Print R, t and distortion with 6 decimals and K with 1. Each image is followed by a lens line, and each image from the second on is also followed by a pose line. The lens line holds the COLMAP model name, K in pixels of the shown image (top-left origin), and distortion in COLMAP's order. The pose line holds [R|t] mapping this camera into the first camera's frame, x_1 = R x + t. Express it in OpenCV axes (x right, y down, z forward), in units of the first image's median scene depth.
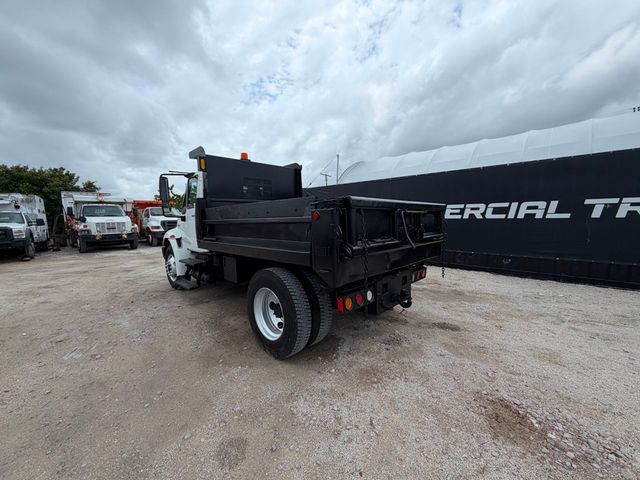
lens RADIAL K [[254.6, 0, 319.4], [0, 254.6, 243.1], [0, 0, 1]] dist [0.000147, 0.000021]
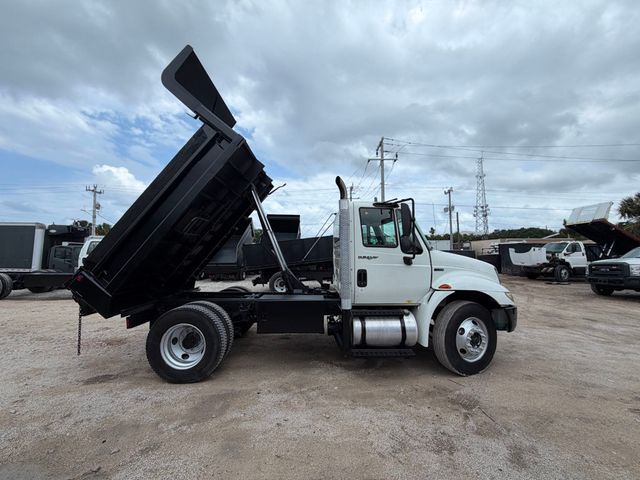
lens RADIAL K [[254.6, 0, 319.4], [0, 254.6, 242.1], [0, 0, 1]] dist [0.000147, 0.000021]
pose [[-0.696610, -0.019051, -0.717197, 0.515758], [-0.059653, 0.997724, 0.031438, -0.220422], [0.714965, 0.064683, -0.696161, 1.836850]]
